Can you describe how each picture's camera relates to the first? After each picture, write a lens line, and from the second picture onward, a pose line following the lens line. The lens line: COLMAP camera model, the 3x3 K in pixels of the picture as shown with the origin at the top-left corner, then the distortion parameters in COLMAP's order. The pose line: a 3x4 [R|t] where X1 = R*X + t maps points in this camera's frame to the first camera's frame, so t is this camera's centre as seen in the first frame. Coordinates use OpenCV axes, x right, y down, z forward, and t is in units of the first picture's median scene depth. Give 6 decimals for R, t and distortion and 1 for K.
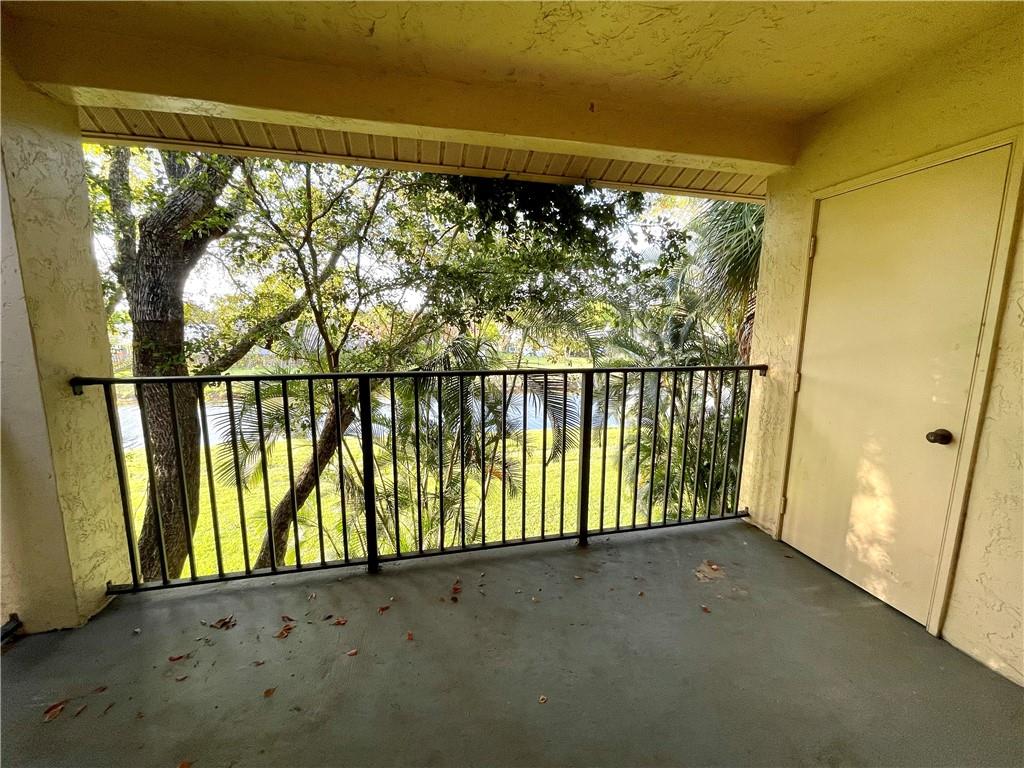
lens RADIAL K [[413.3, 0, 517.0], [0, 413.3, 385.5], [0, 0, 1]] dist [-0.005299, 0.002197]
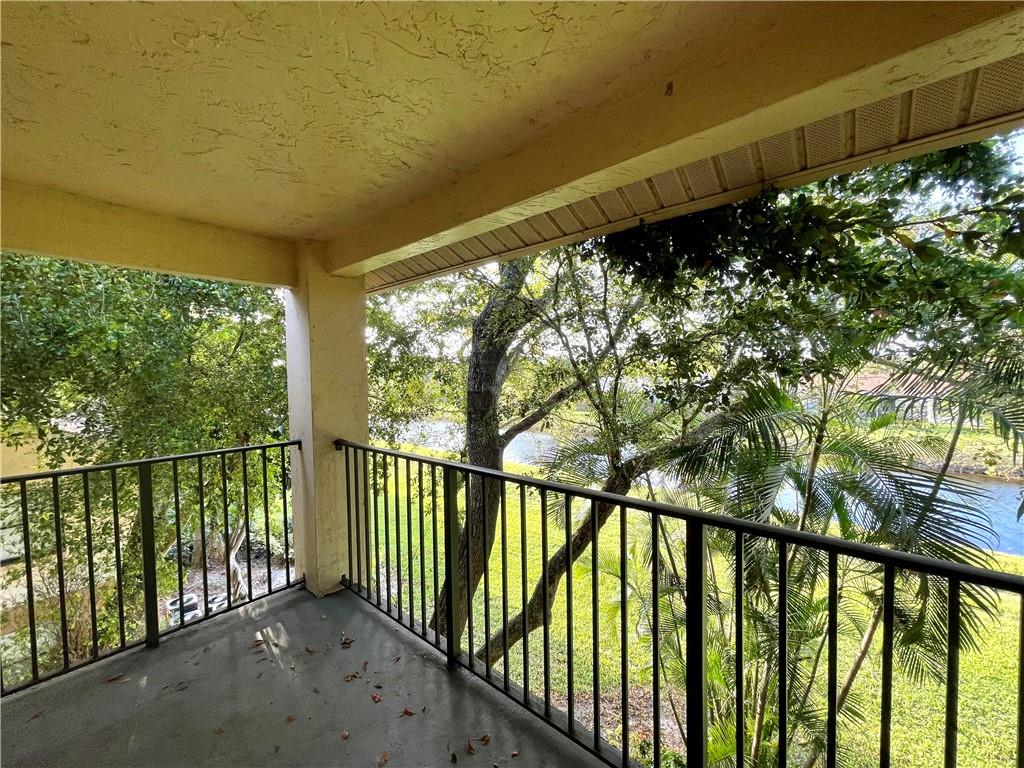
lens RADIAL K [[413.3, 0, 513.3], [0, 413.3, 386.4], [0, 0, 1]] dist [-0.005299, 0.002197]
pose [[0.575808, 0.010390, -0.817519, 0.446578], [-0.105431, 0.992514, -0.061644, -0.136414], [0.810759, 0.121687, 0.572593, 0.410945]]
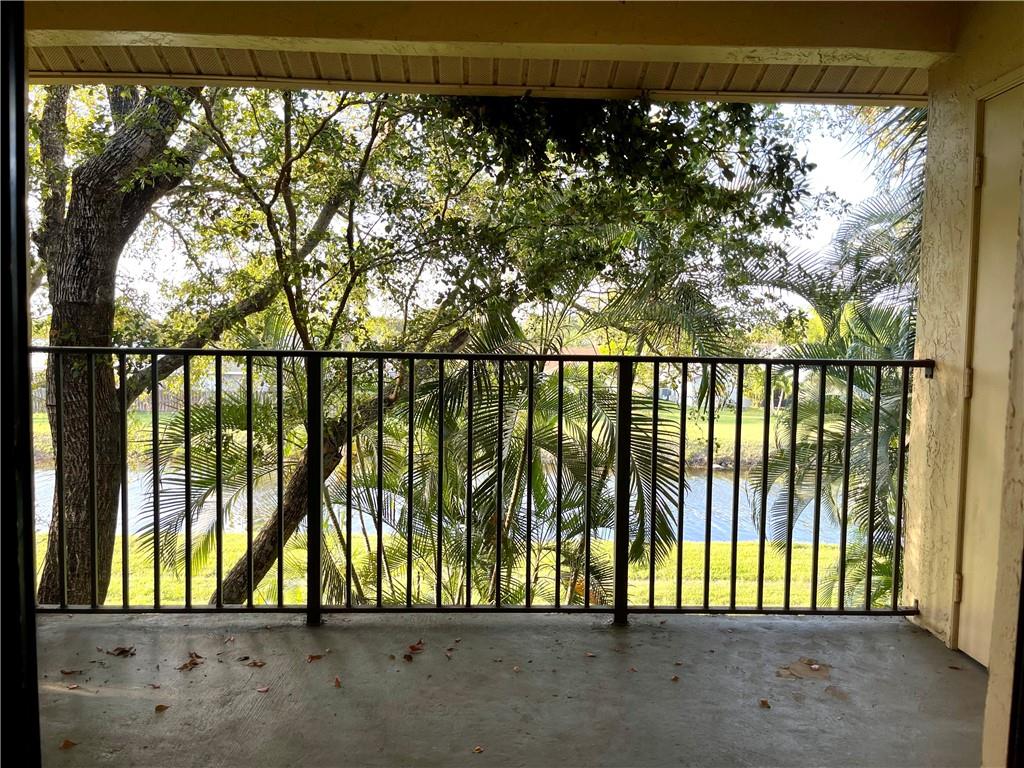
lens RADIAL K [[776.5, 0, 528.2], [0, 776.5, 385.7], [0, 0, 1]] dist [0.077254, -0.099421]
pose [[0.980997, 0.017803, -0.193205, 0.242600], [-0.036776, 0.994792, -0.095060, 0.127210], [0.190507, 0.100359, 0.976543, -0.275007]]
